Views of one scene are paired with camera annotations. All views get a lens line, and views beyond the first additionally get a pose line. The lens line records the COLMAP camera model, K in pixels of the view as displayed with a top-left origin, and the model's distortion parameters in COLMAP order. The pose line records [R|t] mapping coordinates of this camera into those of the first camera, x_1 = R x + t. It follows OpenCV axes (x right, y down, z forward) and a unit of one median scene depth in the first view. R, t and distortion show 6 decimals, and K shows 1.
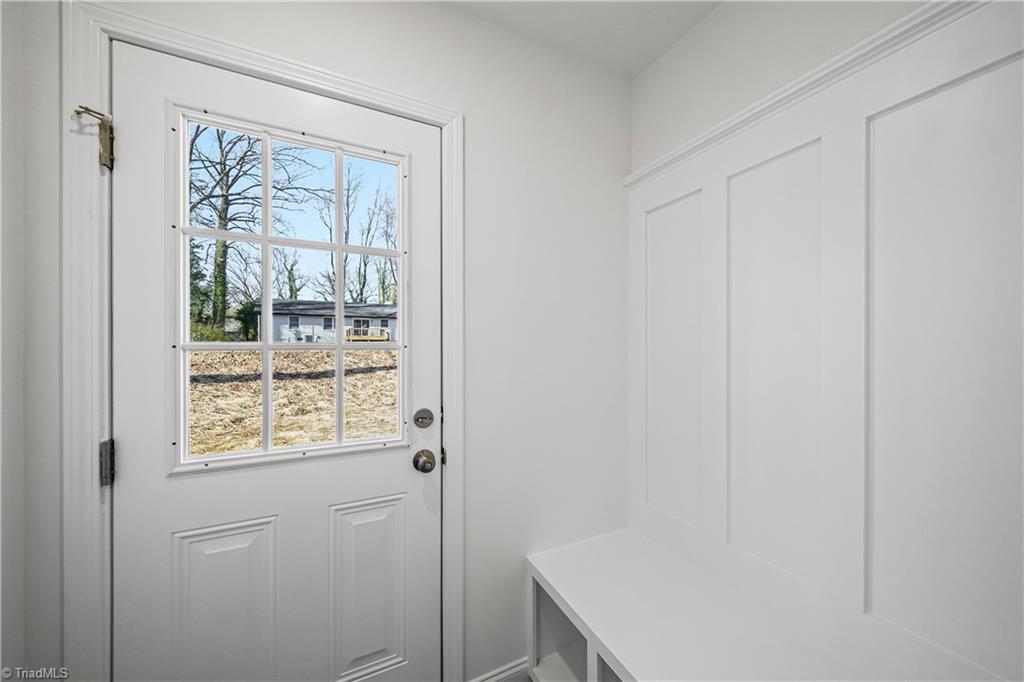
lens RADIAL K [[360.1, 0, 509.2], [0, 360.1, 346.0], [0, 0, 1]] dist [-0.001874, -0.000217]
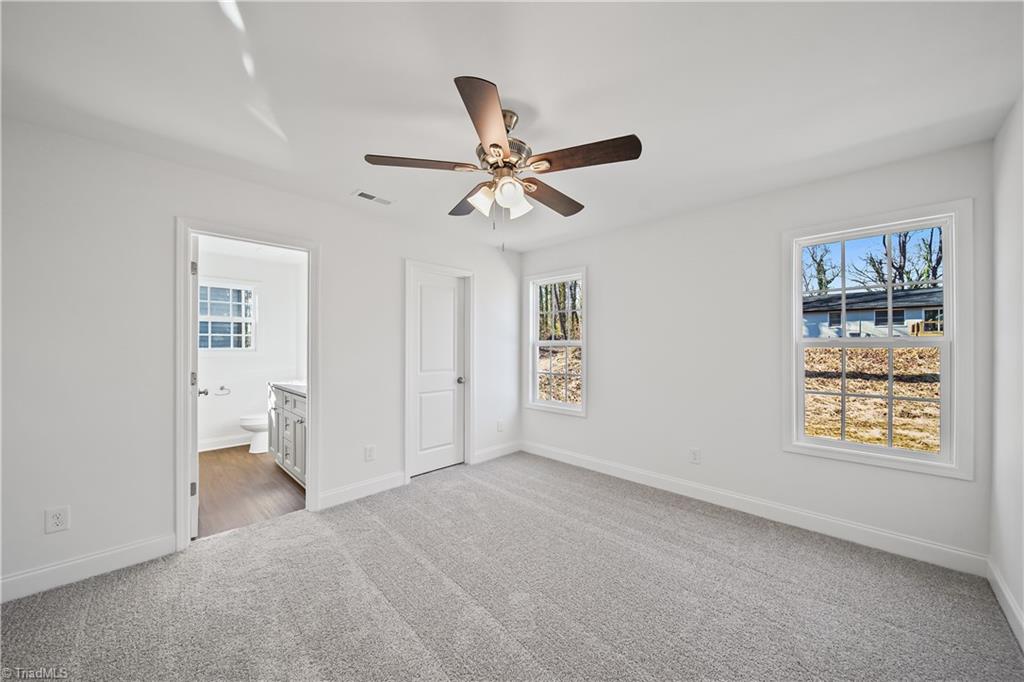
lens RADIAL K [[363.8, 0, 513.7], [0, 363.8, 344.0], [0, 0, 1]] dist [-0.000557, -0.000221]
pose [[0.334451, 0.000296, -0.942413, -0.012026], [-0.002881, 0.999996, -0.000708, -0.000358], [0.942409, 0.002952, 0.334451, -0.199055]]
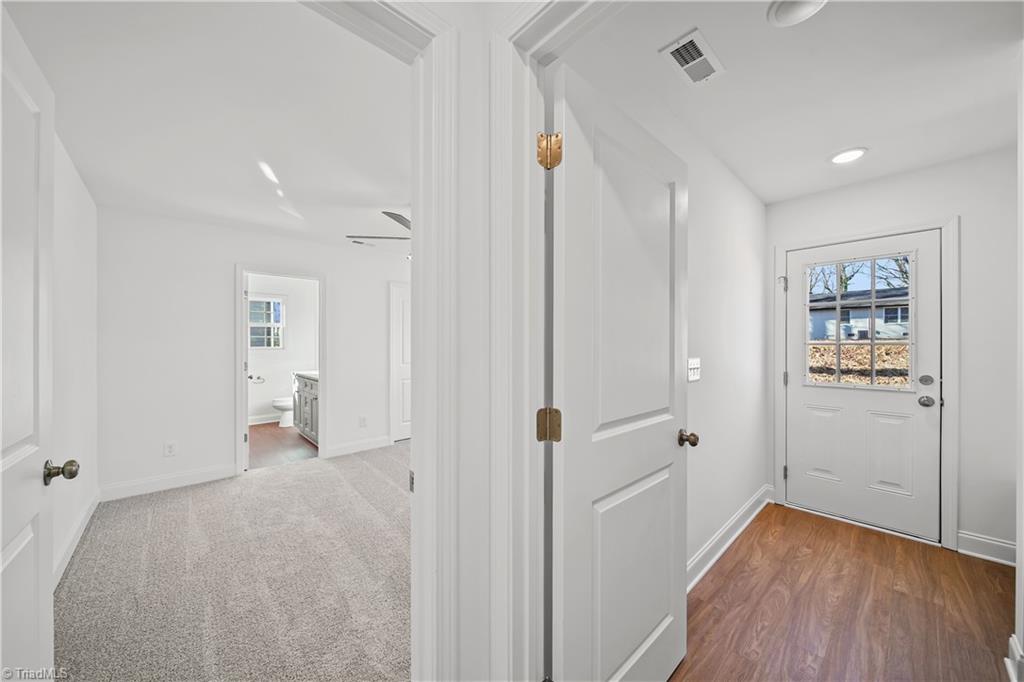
lens RADIAL K [[362.8, 0, 519.0], [0, 362.8, 344.3], [0, 0, 1]] dist [0.000768, -0.000097]
pose [[0.298644, 0.002721, -0.954361, 0.097850], [0.001303, 0.999994, 0.003259, -0.000565], [0.954364, -0.002217, 0.298639, -0.169899]]
